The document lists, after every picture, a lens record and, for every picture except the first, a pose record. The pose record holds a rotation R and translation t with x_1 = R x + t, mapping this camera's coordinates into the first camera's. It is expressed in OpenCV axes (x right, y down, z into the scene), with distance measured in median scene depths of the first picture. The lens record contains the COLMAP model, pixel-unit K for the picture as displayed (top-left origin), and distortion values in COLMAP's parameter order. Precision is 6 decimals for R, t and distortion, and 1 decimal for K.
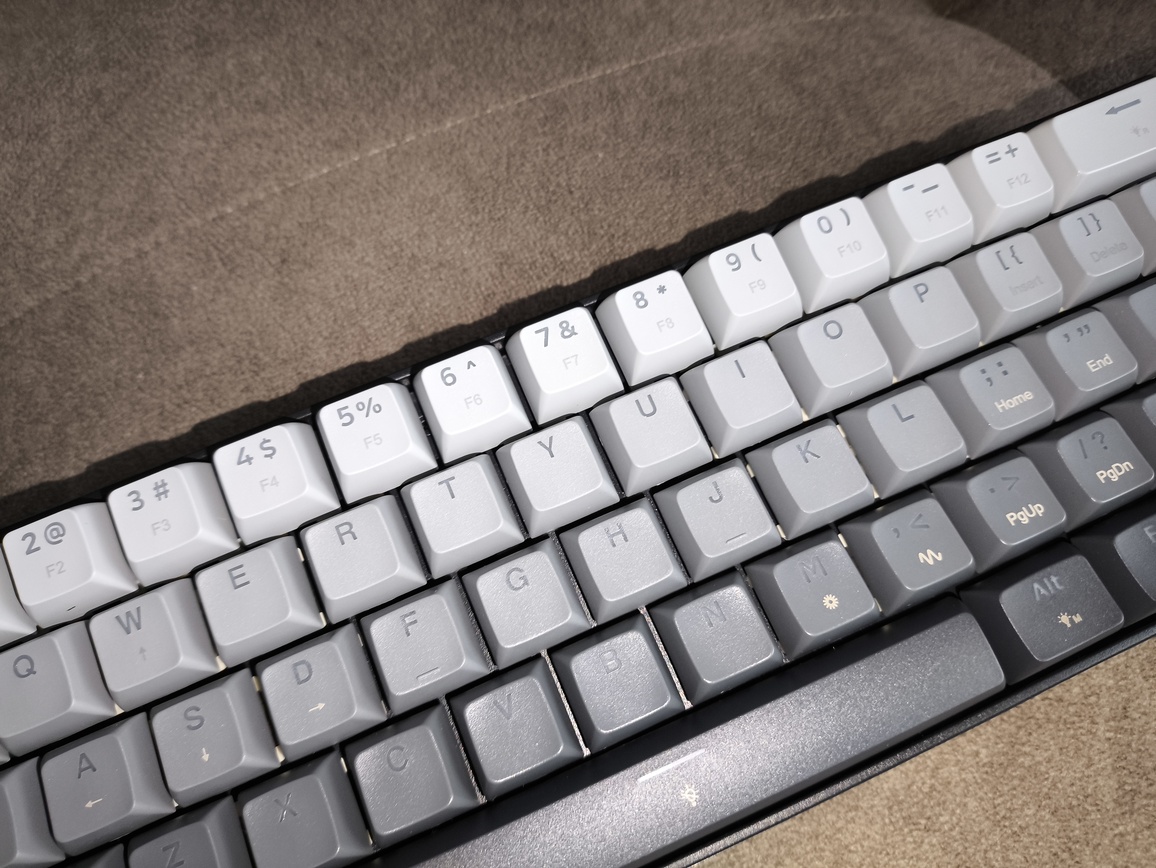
lens RADIAL K [[876.6, 0, 570.6], [0, 876.6, 458.3], [0, 0, 1]] dist [0.061581, -0.182409]
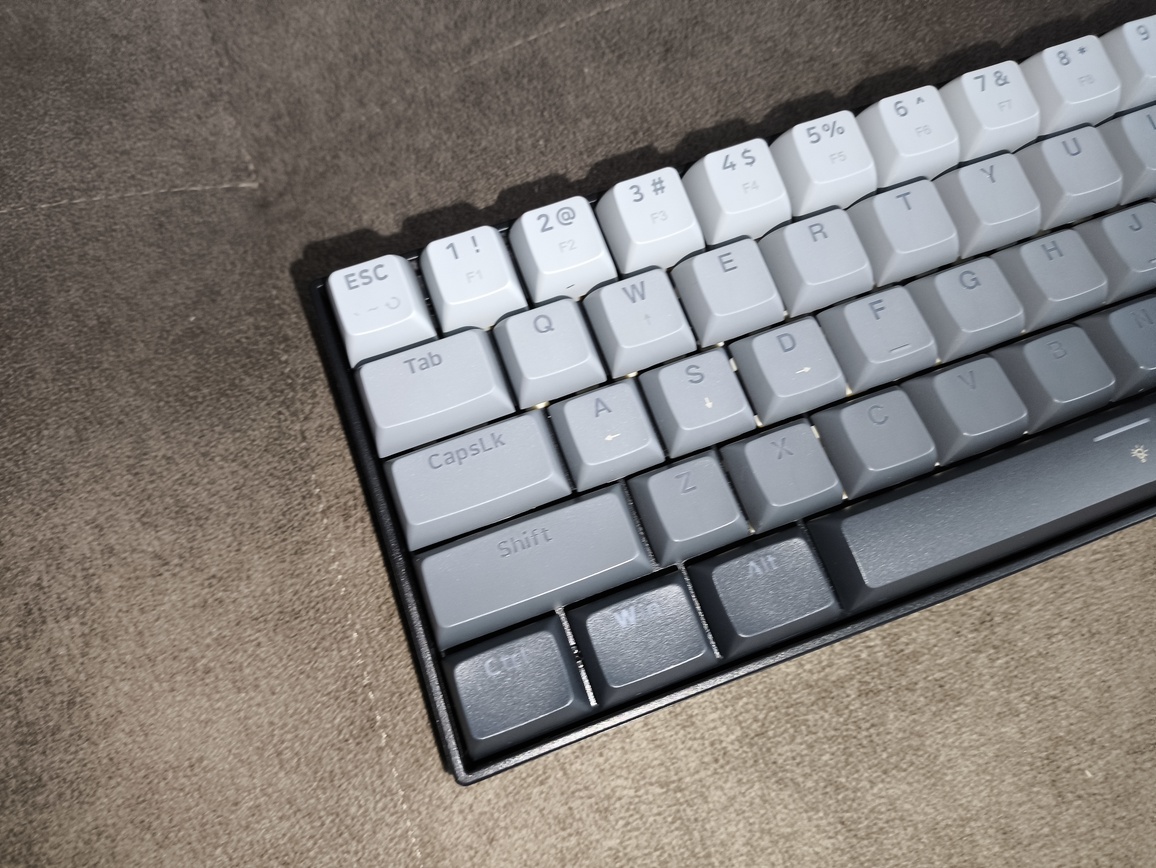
lens RADIAL K [[858.5, 0, 578.0], [0, 858.5, 434.0], [0, 0, 1]] dist [-0.003713, -0.026569]
pose [[0.998128, 0.059694, -0.013309, -0.400215], [-0.059744, 0.998208, -0.003394, 0.275236], [0.013083, 0.004183, 0.999906, -0.086792]]
